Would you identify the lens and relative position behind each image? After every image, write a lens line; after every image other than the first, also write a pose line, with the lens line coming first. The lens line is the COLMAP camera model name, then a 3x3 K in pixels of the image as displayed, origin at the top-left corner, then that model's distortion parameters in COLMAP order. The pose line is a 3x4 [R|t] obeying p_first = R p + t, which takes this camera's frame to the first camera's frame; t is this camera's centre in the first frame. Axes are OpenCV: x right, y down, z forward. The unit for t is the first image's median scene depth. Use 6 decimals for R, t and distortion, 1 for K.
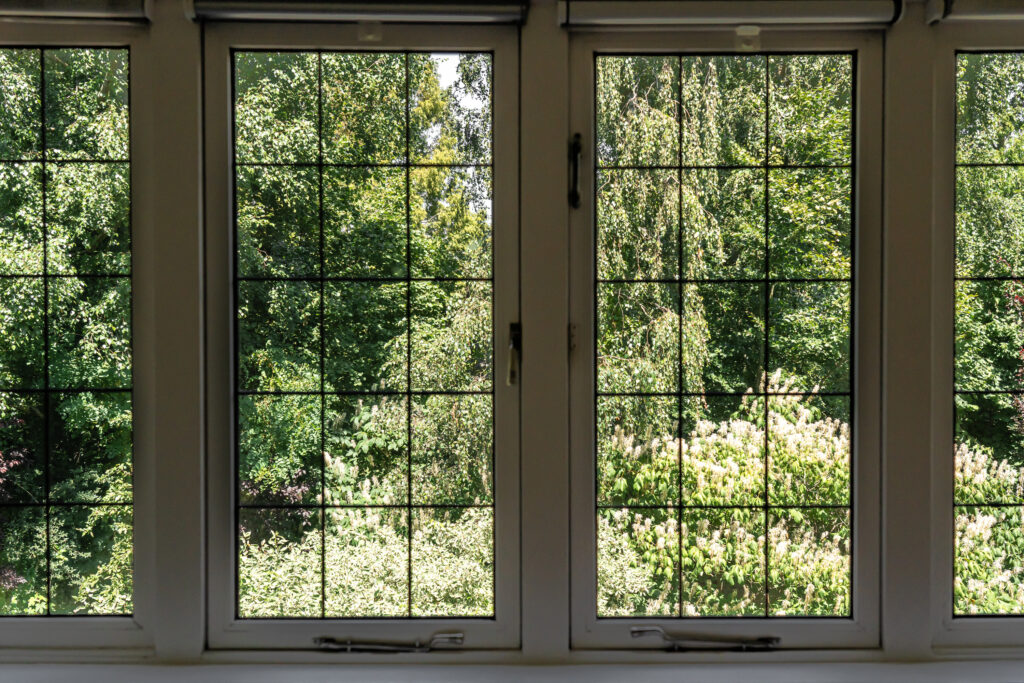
lens RADIAL K [[1156.6, 0, 511.7], [0, 1156.6, 371.4], [0, 0, 1]] dist [0.016607, 0.035291]
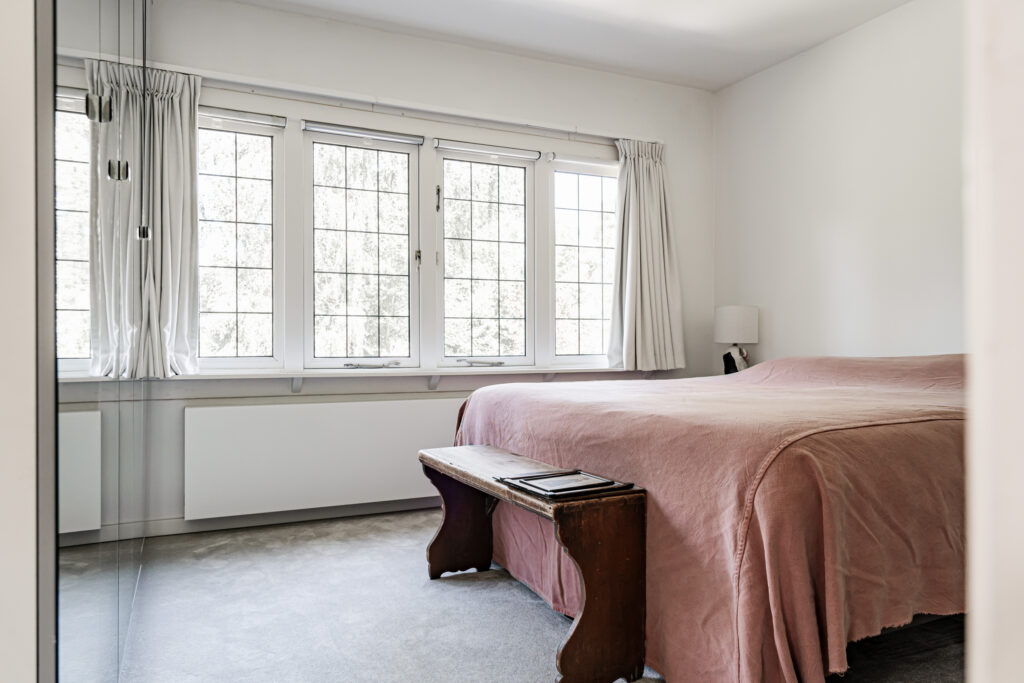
lens RADIAL K [[698.7, 0, 512.0], [0, 698.7, 341.5], [0, 0, 1]] dist [-0.001078, -0.000170]
pose [[0.907660, 0.000806, 0.419706, -0.505148], [0.012325, 0.999516, -0.028574, 0.232181], [-0.419525, 0.031108, 0.907210, -0.630341]]
